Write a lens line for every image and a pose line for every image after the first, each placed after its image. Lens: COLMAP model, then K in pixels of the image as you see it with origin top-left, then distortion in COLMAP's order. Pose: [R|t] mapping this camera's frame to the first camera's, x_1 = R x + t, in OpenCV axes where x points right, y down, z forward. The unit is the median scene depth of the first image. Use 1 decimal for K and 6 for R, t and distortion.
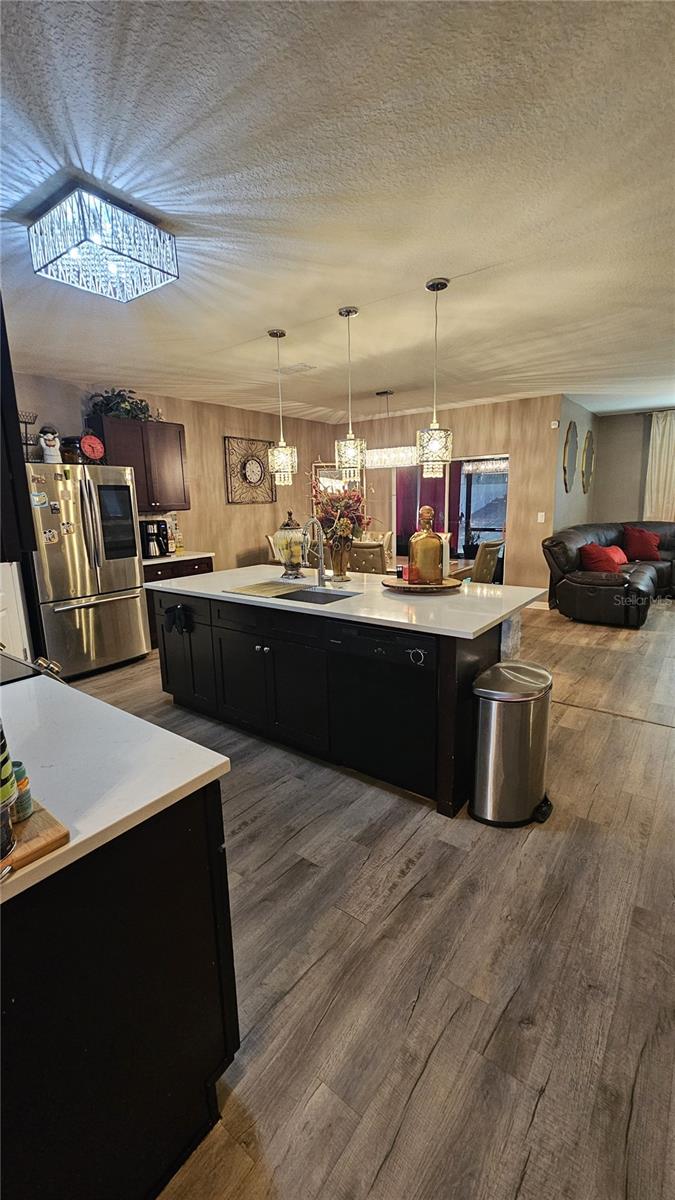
lens RADIAL K [[491.5, 0, 333.2], [0, 491.5, 594.2], [0, 0, 1]] dist [-0.002811, 0.001763]
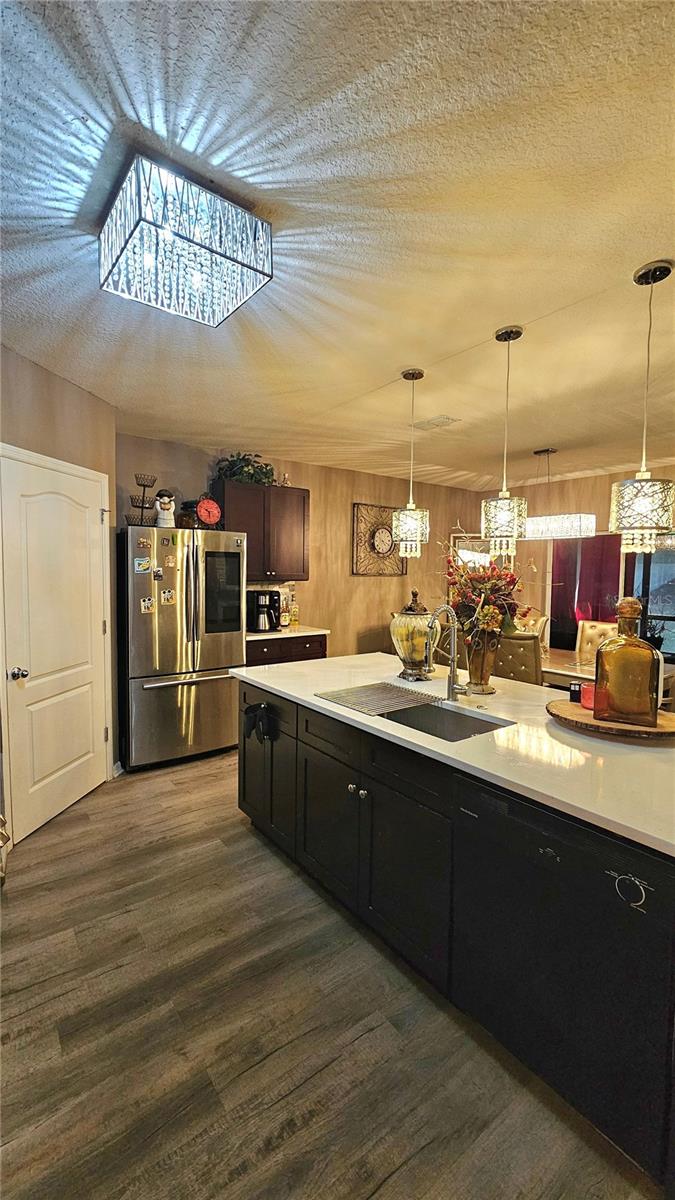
lens RADIAL K [[491.5, 0, 330.4], [0, 491.5, 593.7], [0, 0, 1]] dist [-0.002811, 0.001763]
pose [[0.960257, 0.049654, -0.274665, -0.003829], [-0.087746, 0.987861, -0.128181, -0.049070], [0.264966, 0.147187, 0.952958, 0.209437]]
